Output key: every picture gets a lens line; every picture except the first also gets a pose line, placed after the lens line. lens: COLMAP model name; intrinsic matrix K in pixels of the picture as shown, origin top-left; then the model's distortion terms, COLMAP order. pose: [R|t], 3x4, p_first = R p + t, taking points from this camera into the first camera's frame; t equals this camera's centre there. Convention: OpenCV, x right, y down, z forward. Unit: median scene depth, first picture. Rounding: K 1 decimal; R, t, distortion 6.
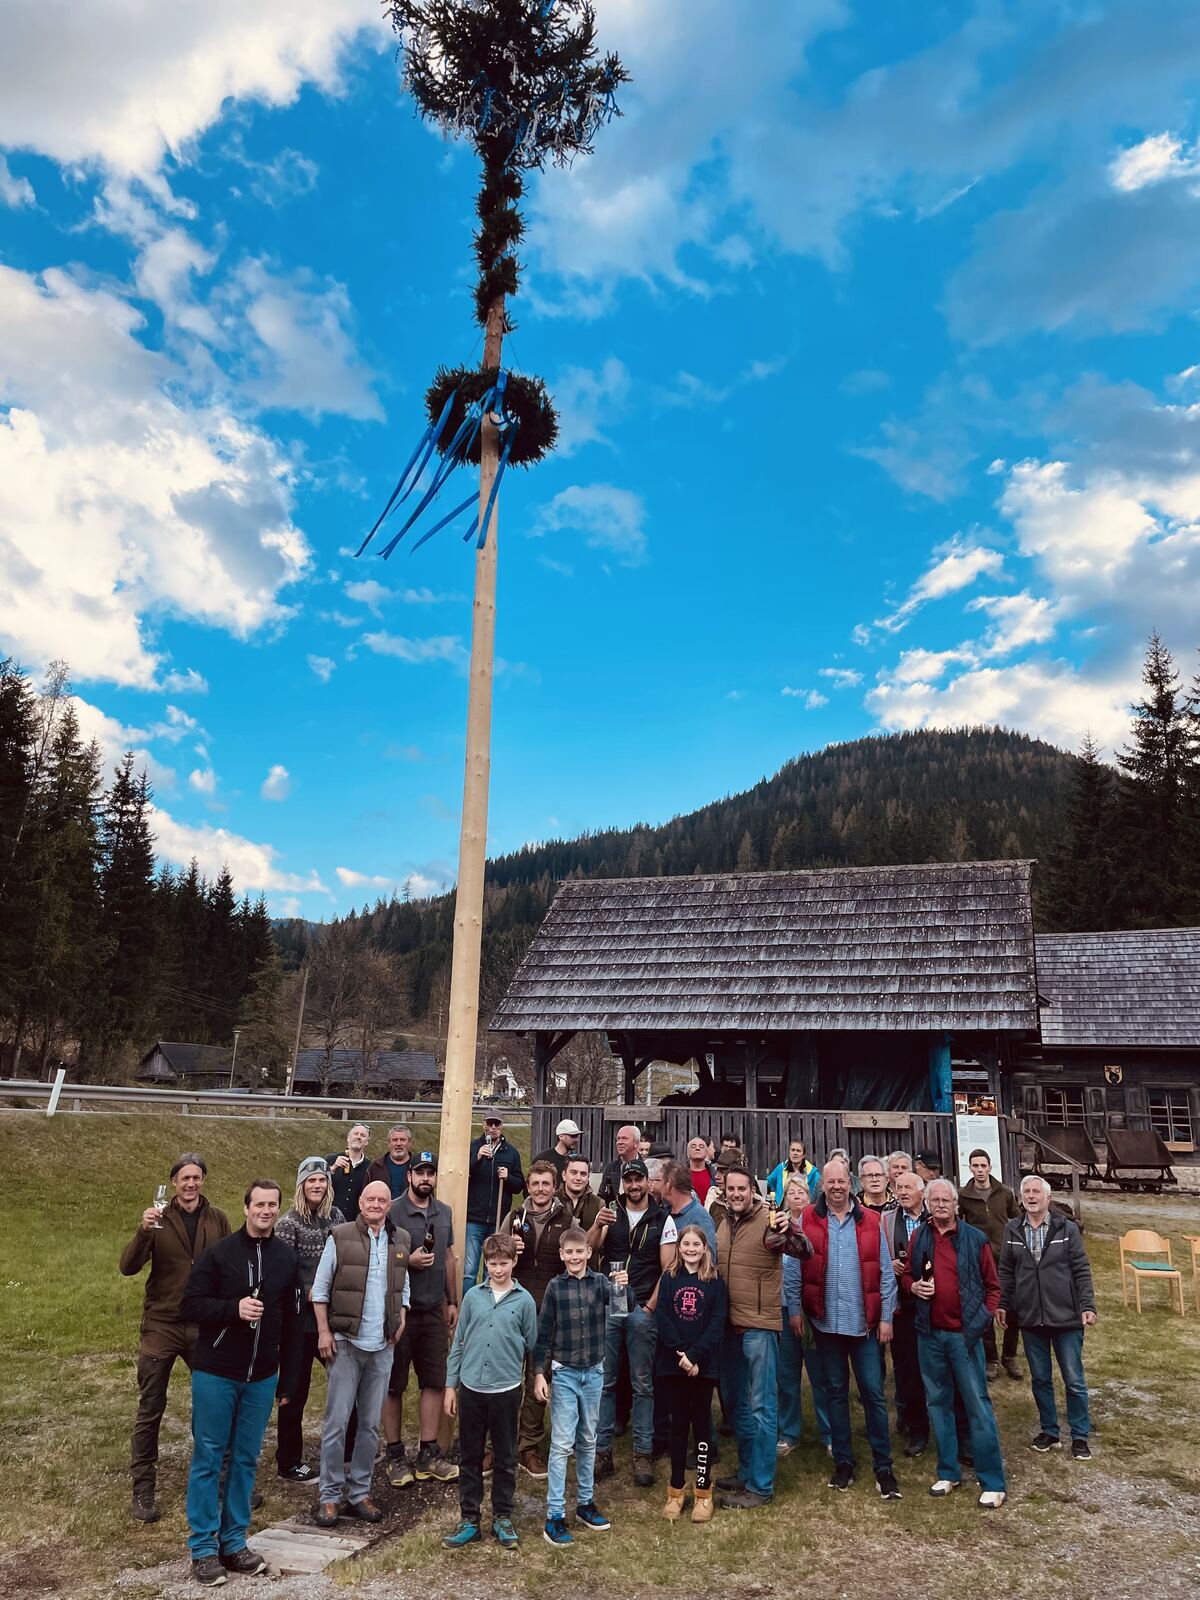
lens RADIAL K [[1206.0, 0, 603.7], [0, 1206.0, 798.7], [0, 0, 1]] dist [0.074257, -0.101065]
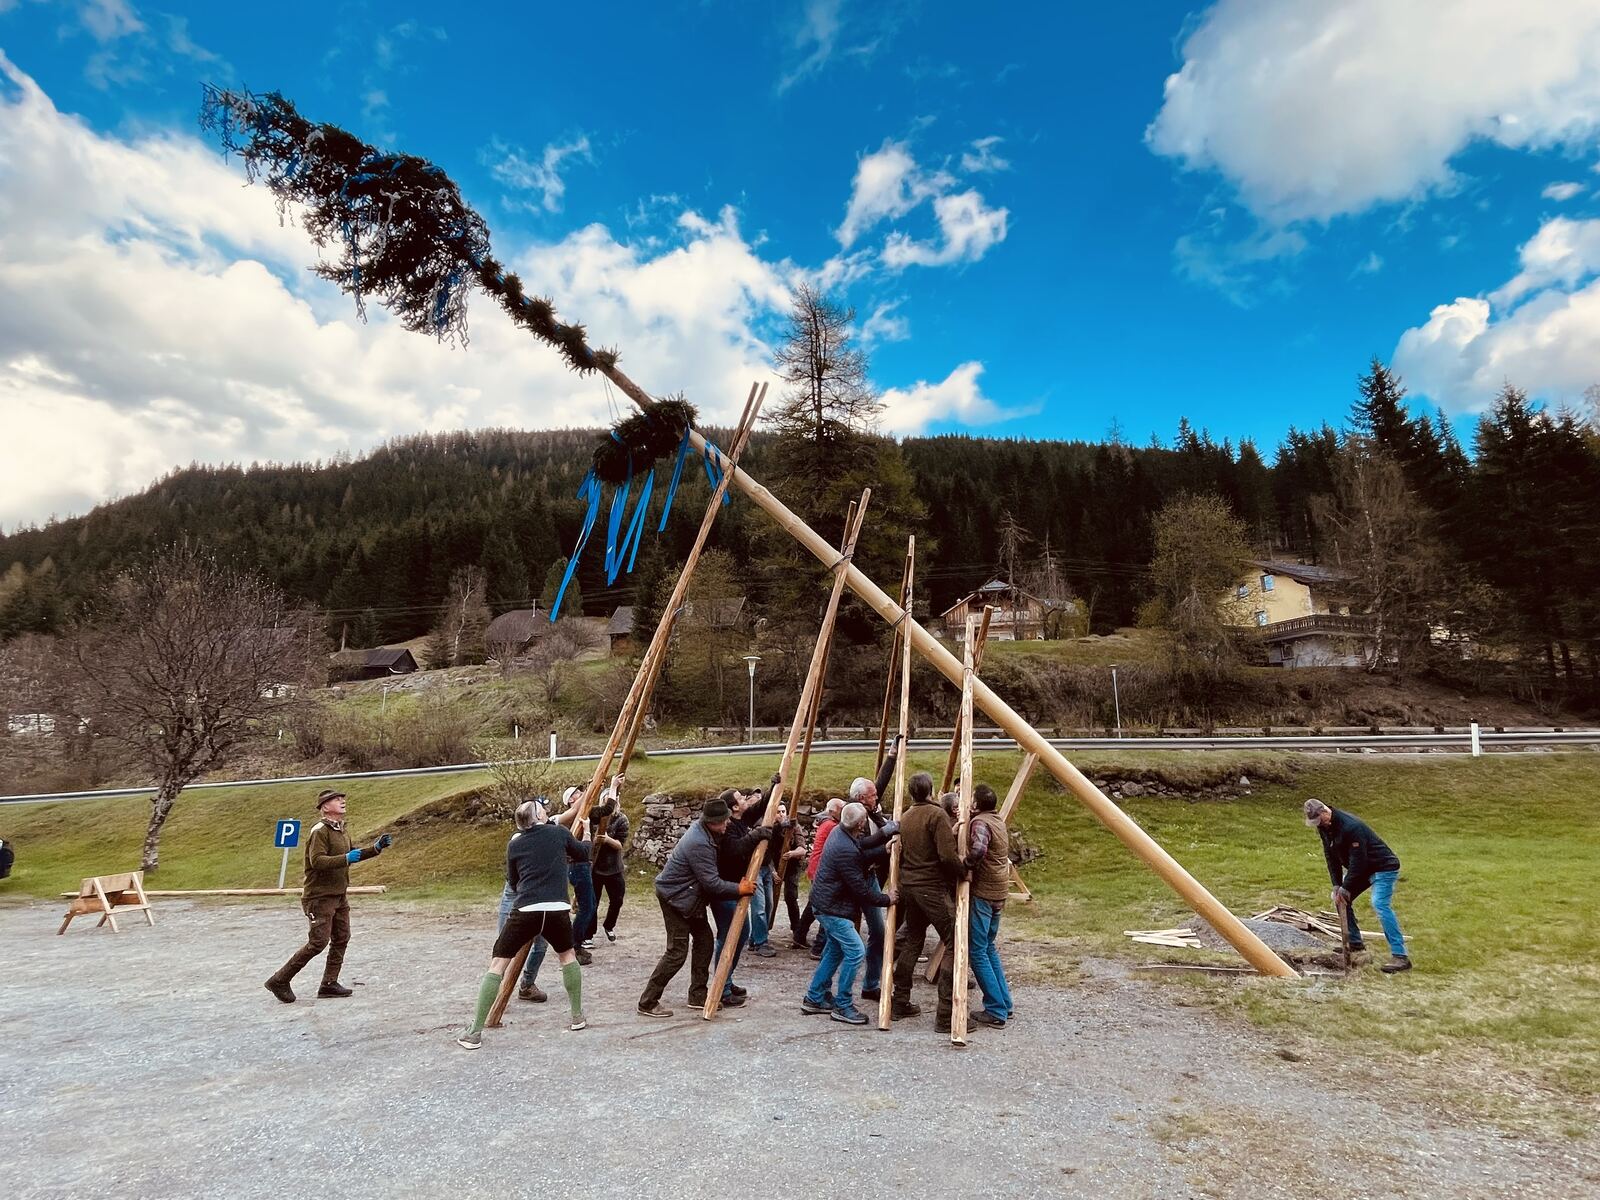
lens RADIAL K [[789.6, 0, 803.3], [0, 789.6, 602.8], [0, 0, 1]] dist [0.000225, 0.000669]
pose [[0.188970, -0.233867, -0.953728, 0.290804], [0.272767, 0.945507, -0.177806, 0.042720], [0.943339, -0.226546, 0.242463, 0.092344]]
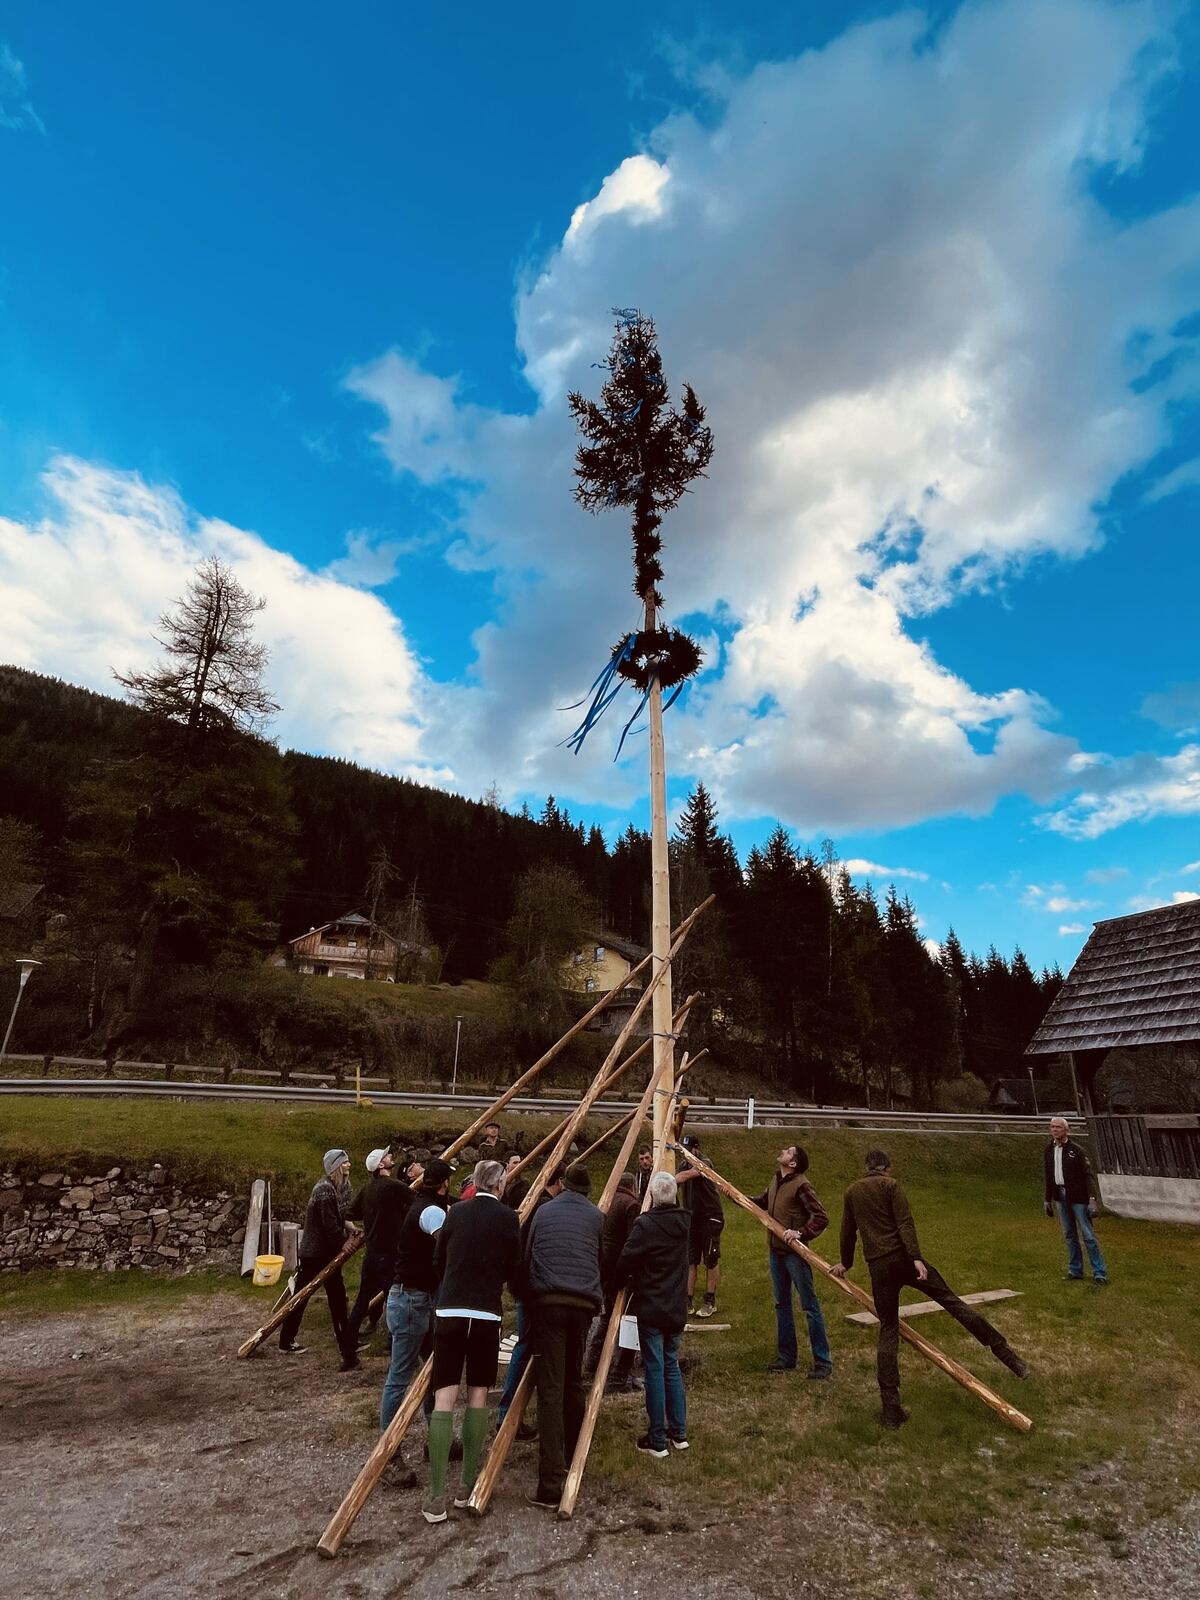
lens RADIAL K [[789.6, 0, 588.8], [0, 789.6, 805.9], [0, 0, 1]] dist [0.000225, 0.000669]
pose [[0.675244, -0.288261, -0.678933, 0.221598], [0.190319, 0.957393, -0.217204, 0.037082], [0.712618, 0.017452, 0.701336, 0.108866]]
